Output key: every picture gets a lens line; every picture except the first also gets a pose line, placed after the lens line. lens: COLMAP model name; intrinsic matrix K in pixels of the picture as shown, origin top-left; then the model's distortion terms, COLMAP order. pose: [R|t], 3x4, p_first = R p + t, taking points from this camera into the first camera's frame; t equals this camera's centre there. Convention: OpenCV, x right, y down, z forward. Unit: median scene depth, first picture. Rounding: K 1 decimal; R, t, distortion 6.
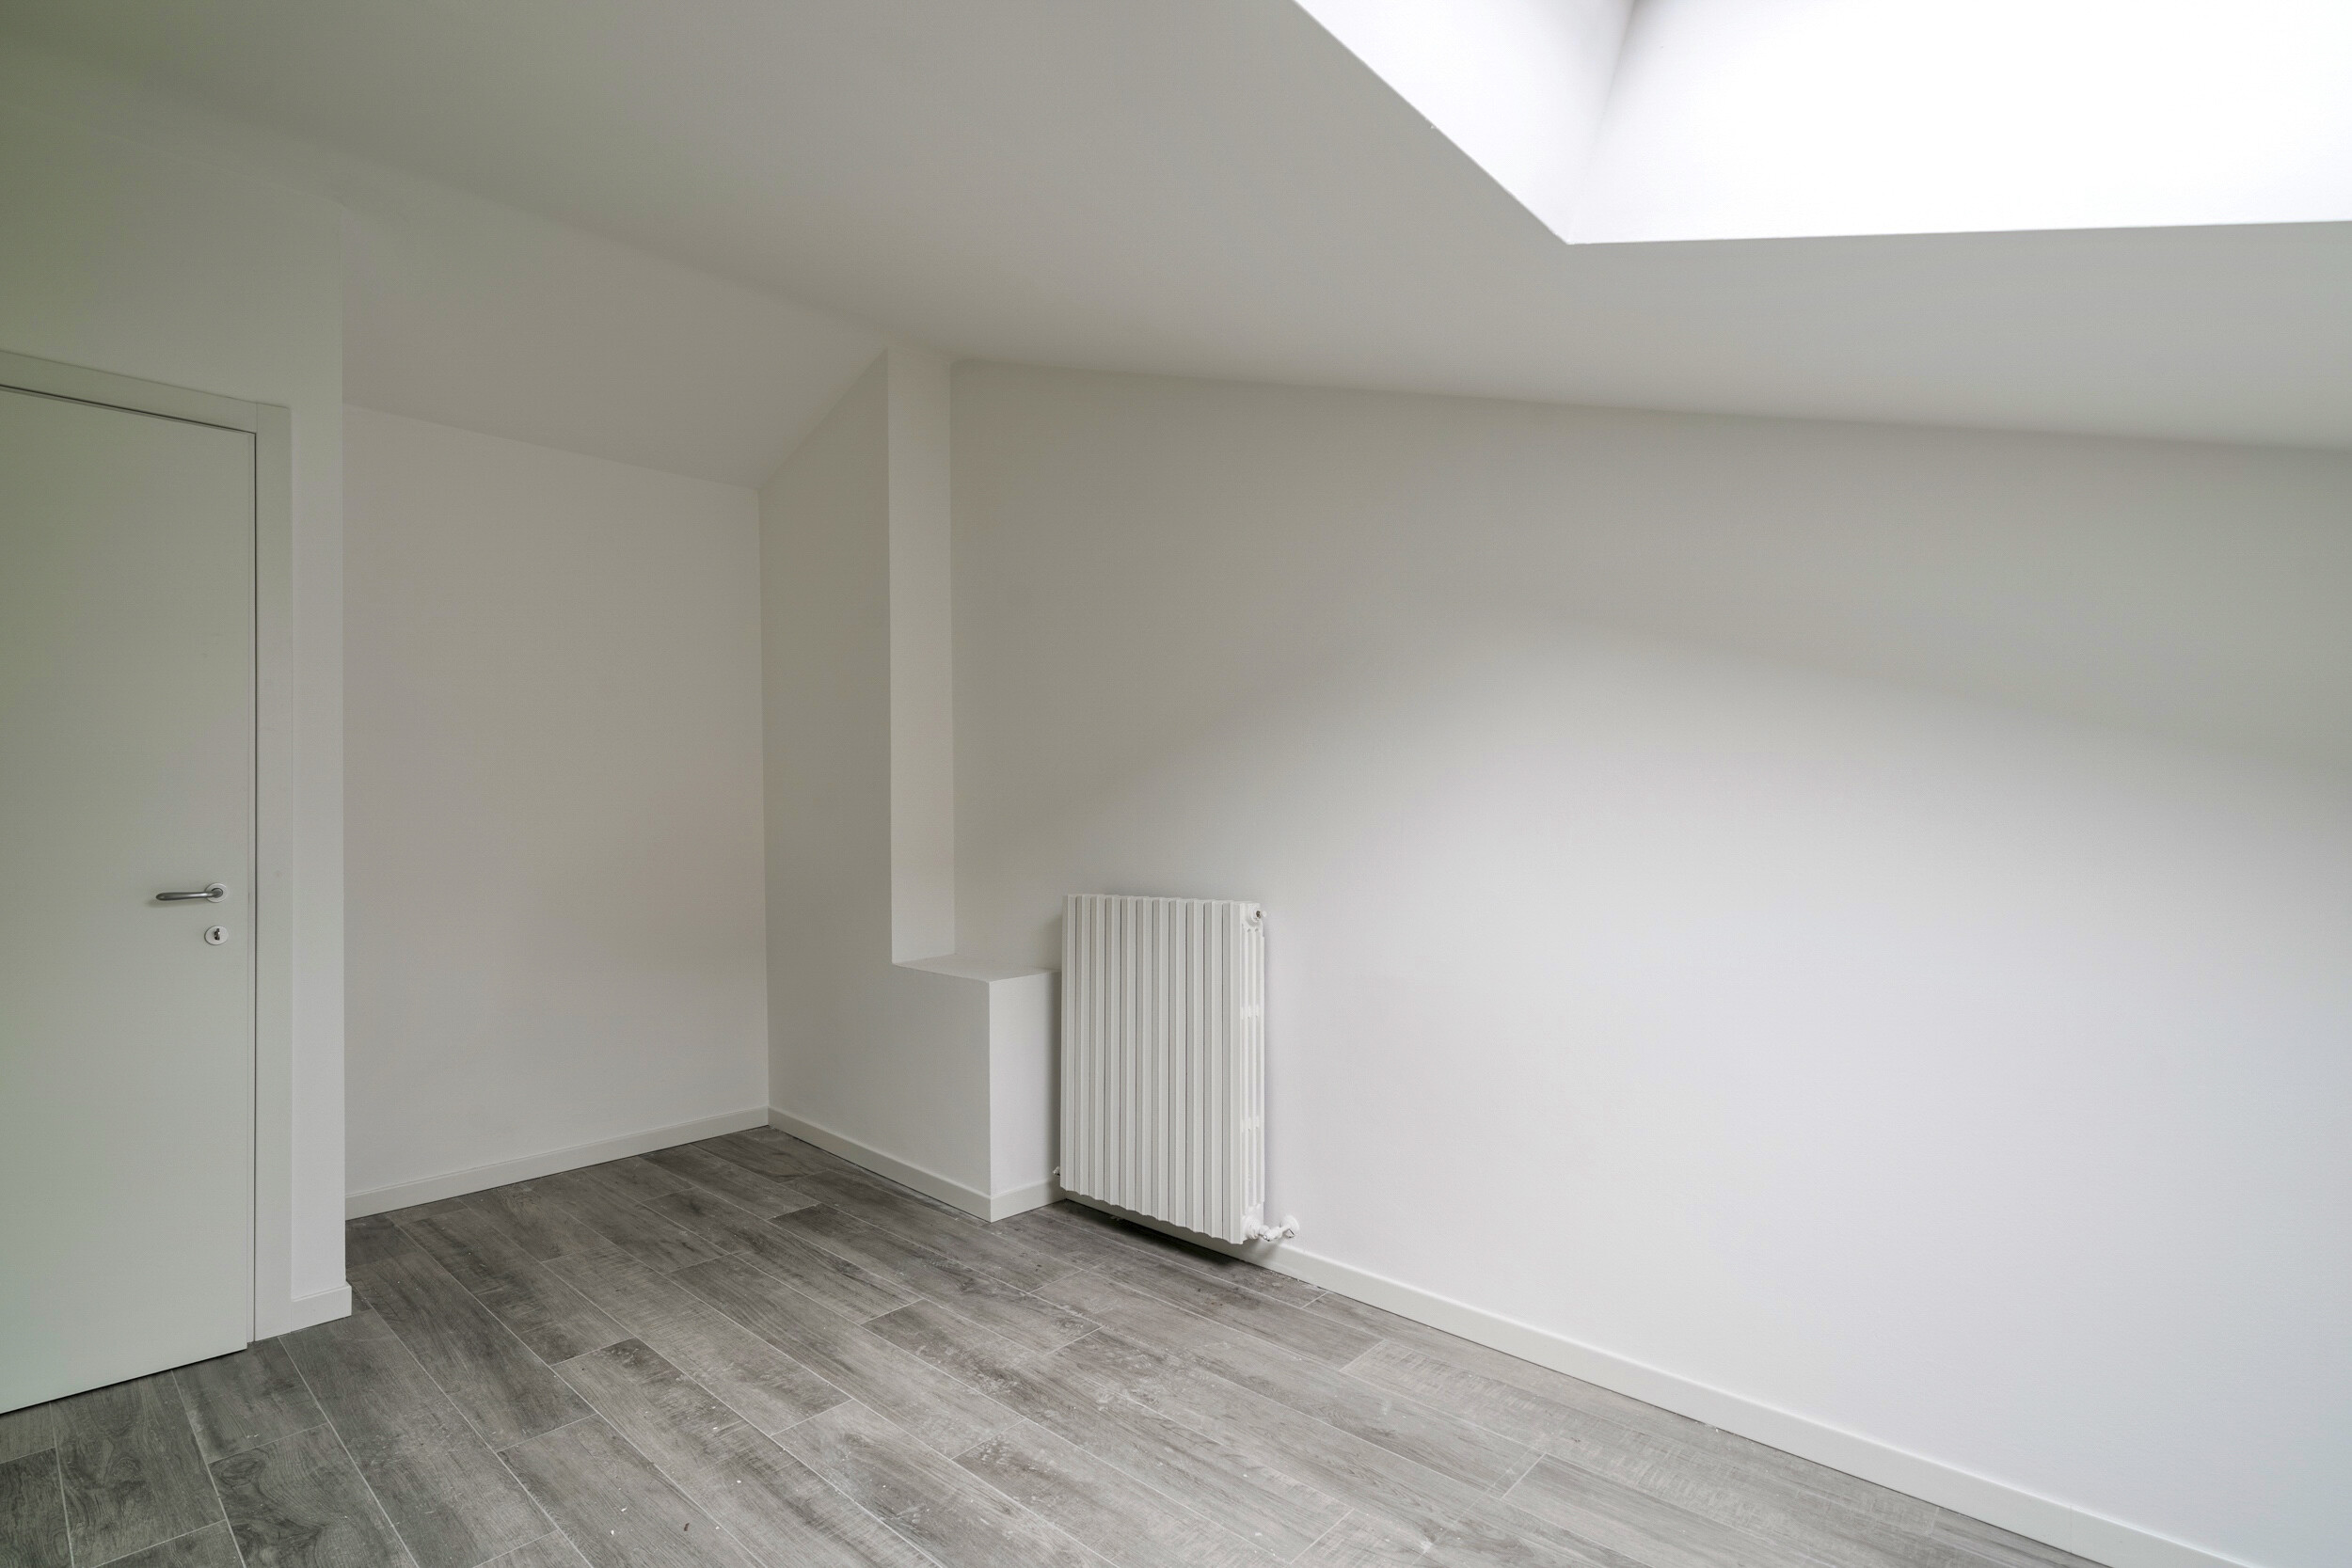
lens RADIAL K [[1107.1, 0, 1061.5], [0, 1107.1, 788.4], [0, 0, 1]] dist [0.001015, 0.000335]
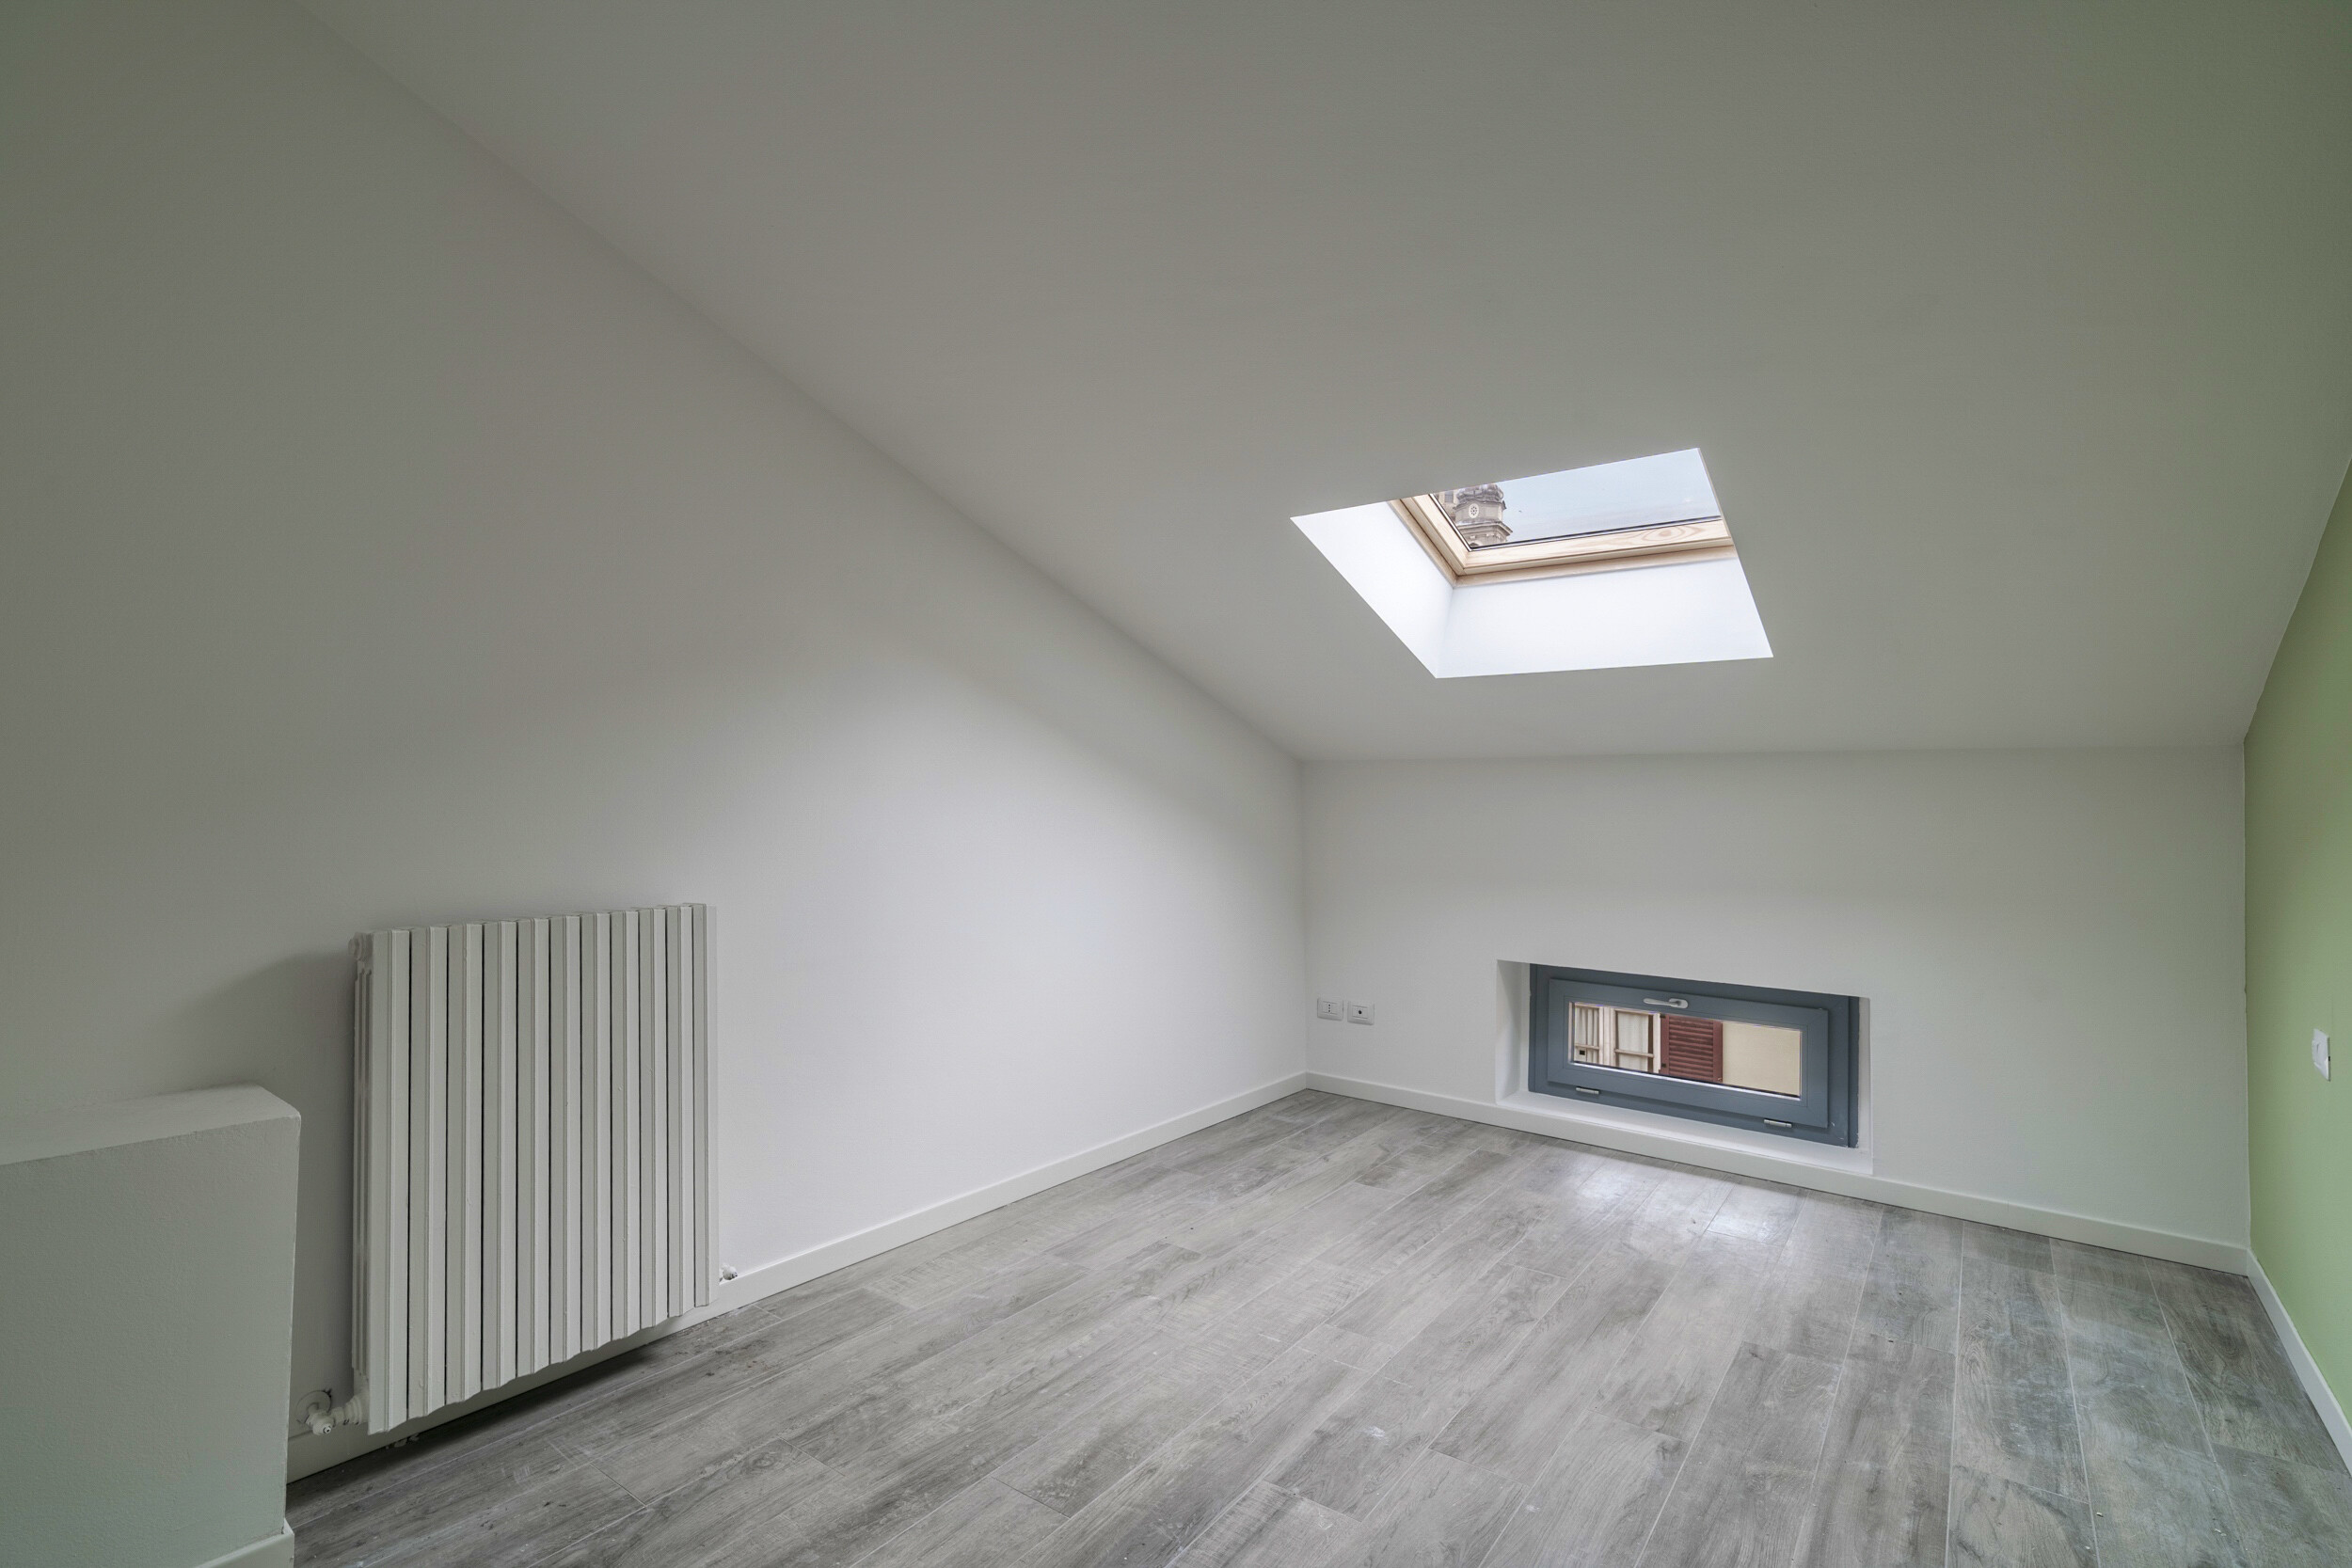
lens RADIAL K [[1082.1, 0, 1176.0], [0, 1082.1, 784.0], [0, 0, 1]] dist [0.002146, 0.000363]
pose [[-0.153670, 0.029609, 0.987679, -0.819562], [-0.035560, 0.998738, -0.035473, 0.031037], [-0.987482, -0.040573, -0.152423, 0.878857]]
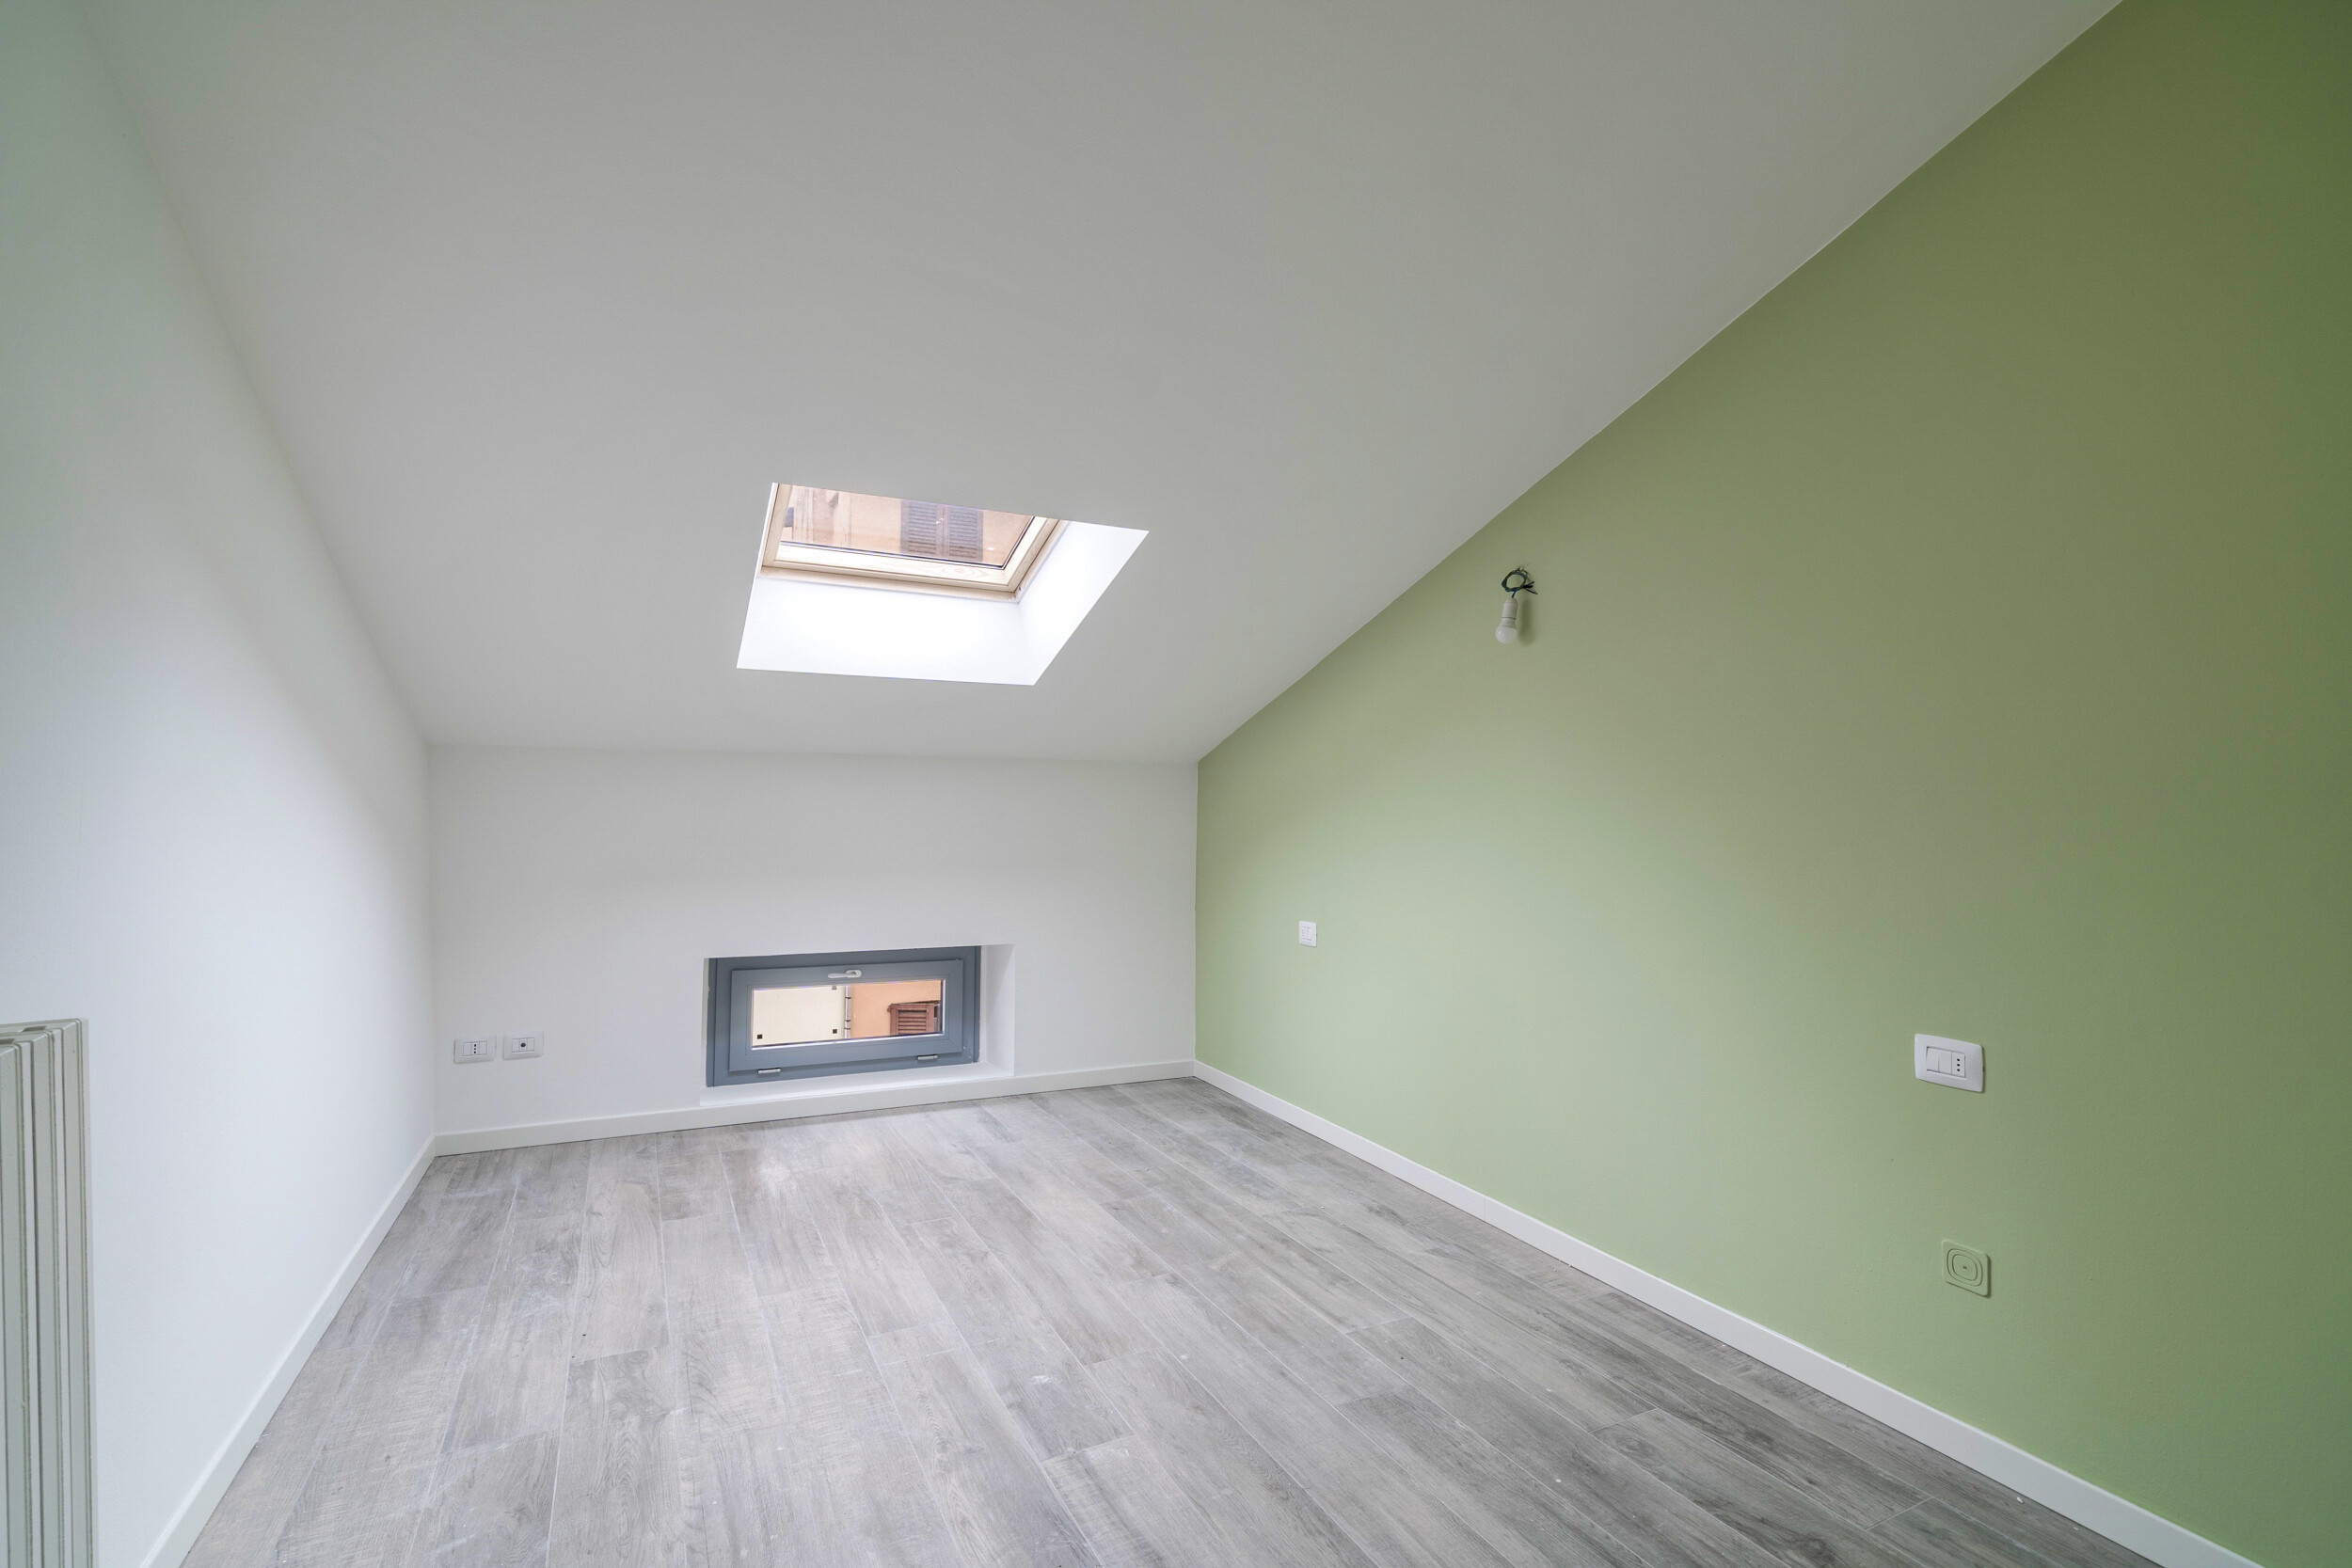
lens RADIAL K [[1046.7, 0, 1129.4], [0, 1046.7, 787.1], [0, 0, 1]] dist [0.003305, 0.000266]
pose [[-0.939934, 0.012177, 0.341139, -0.383933], [-0.004212, 0.998874, -0.047259, 0.040061], [-0.341330, -0.045857, -0.938824, 1.396044]]
